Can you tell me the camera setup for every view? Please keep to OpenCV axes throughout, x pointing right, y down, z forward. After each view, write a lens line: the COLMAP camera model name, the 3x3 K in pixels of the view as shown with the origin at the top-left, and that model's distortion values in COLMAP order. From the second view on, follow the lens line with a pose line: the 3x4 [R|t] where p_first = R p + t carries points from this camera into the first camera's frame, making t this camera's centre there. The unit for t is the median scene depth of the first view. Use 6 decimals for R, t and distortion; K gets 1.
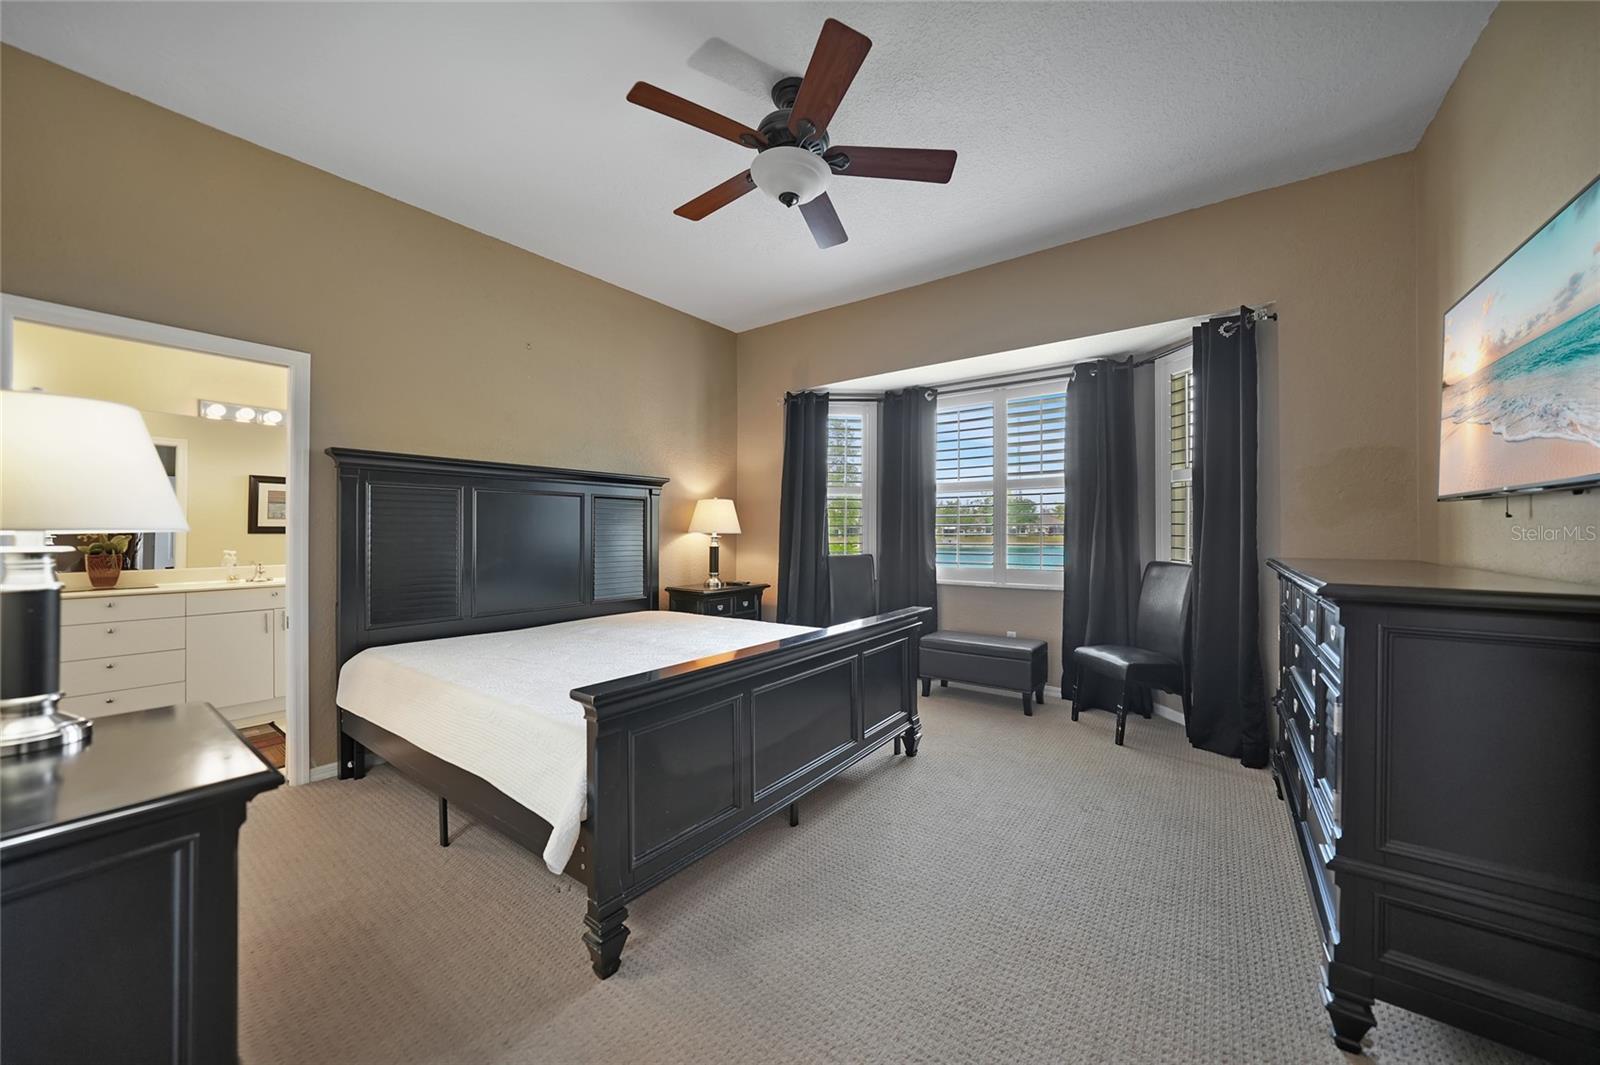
lens RADIAL K [[565.6, 0, 800.0], [0, 565.6, 532.5], [0, 0, 1]] dist [-0.016812, 0.000098]
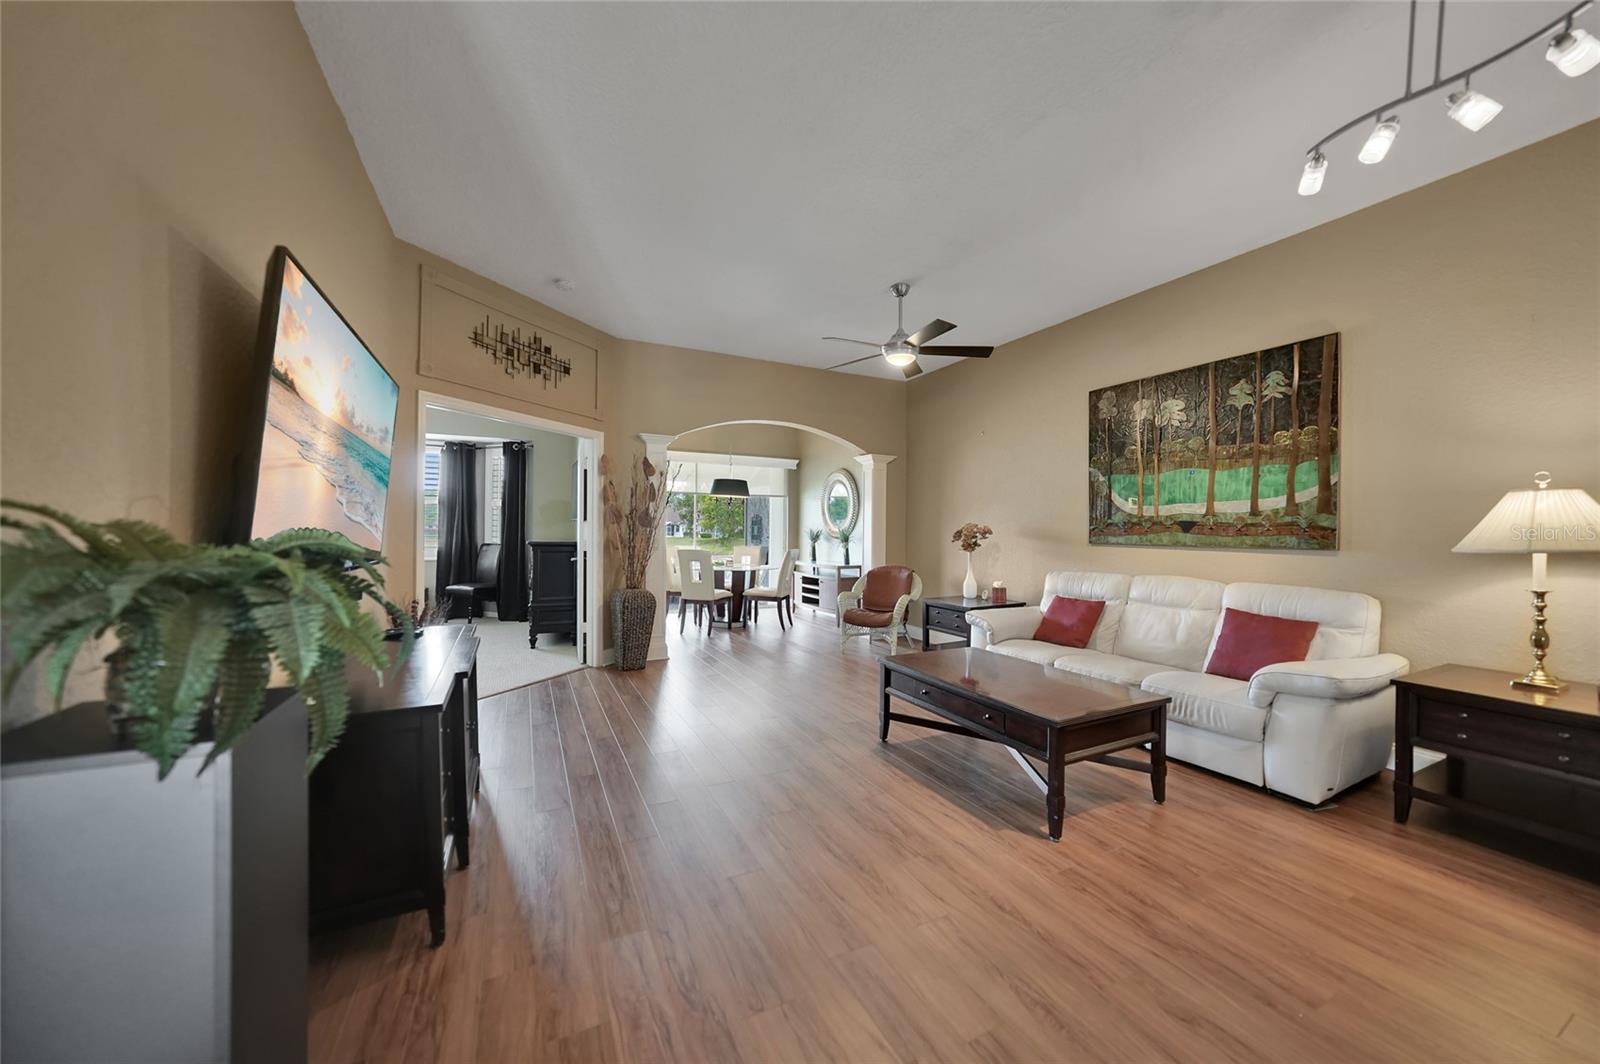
lens RADIAL K [[565.6, 0, 800.0], [0, 565.6, 532.0], [0, 0, 1]] dist [-0.016812, 0.000098]
pose [[0.462841, 0.007774, 0.886407, -0.675524], [-0.011669, 0.999928, -0.002677, 0.002135], [-0.886365, -0.009105, 0.462898, -1.003030]]
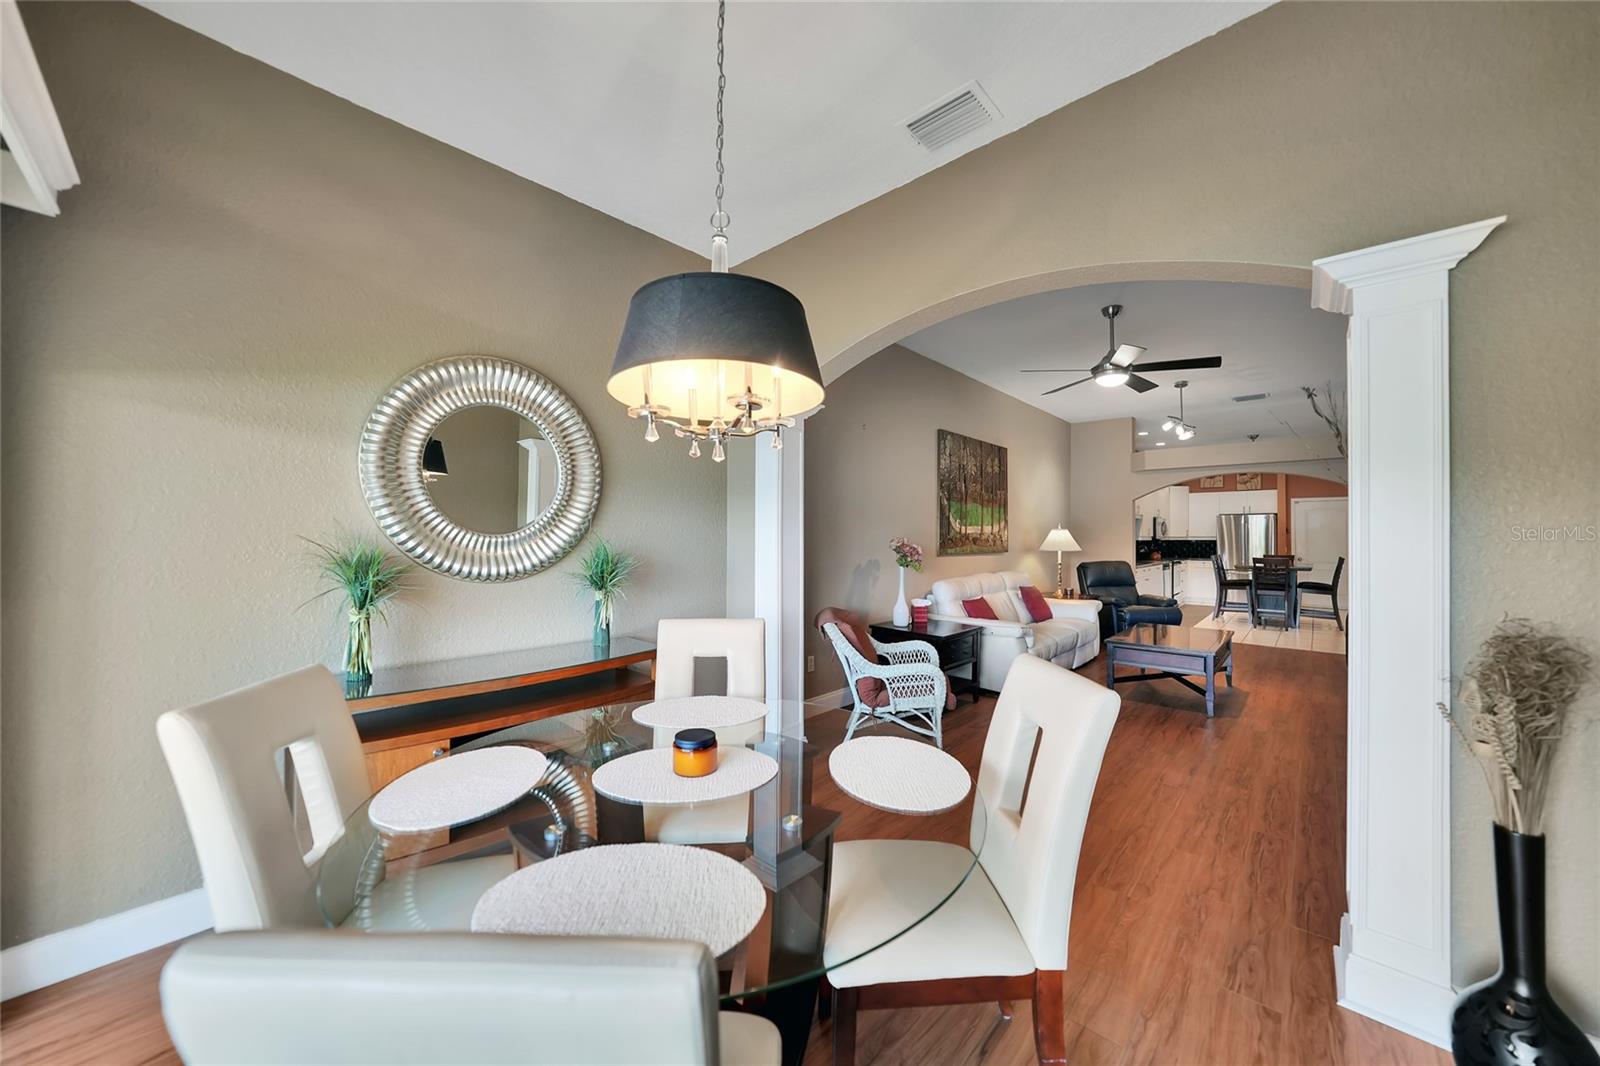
lens RADIAL K [[565.6, 0, 800.0], [0, 565.6, 533.0], [0, 0, 1]] dist [-0.016812, 0.000098]
pose [[-0.992128, -0.002191, 0.125210, 0.817213], [-0.003975, 0.999894, -0.013996, -0.017852], [-0.125166, -0.014384, -0.992031, 0.463725]]
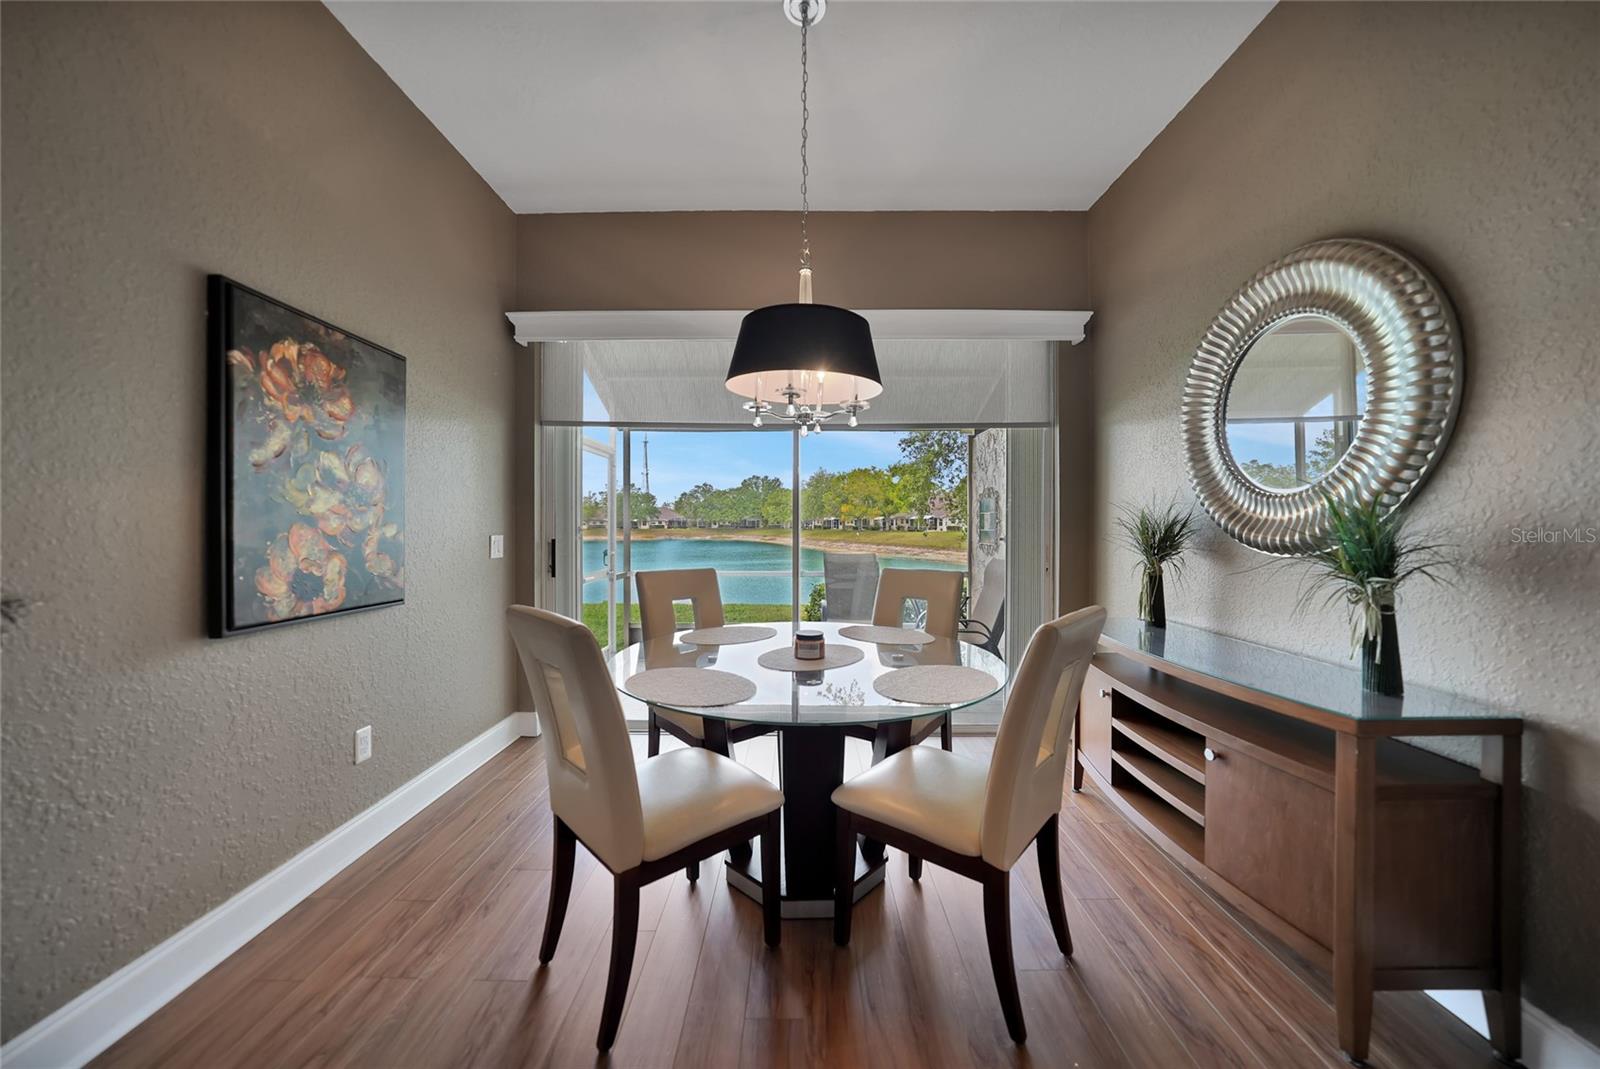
lens RADIAL K [[565.6, 0, 800.0], [0, 565.6, 534.5], [0, 0, 1]] dist [-0.016812, 0.000098]
pose [[0.807027, -0.004740, 0.590495, 0.671337], [-0.005953, 0.999852, 0.016163, -0.003573], [-0.590484, -0.016559, 0.806879, -0.273731]]
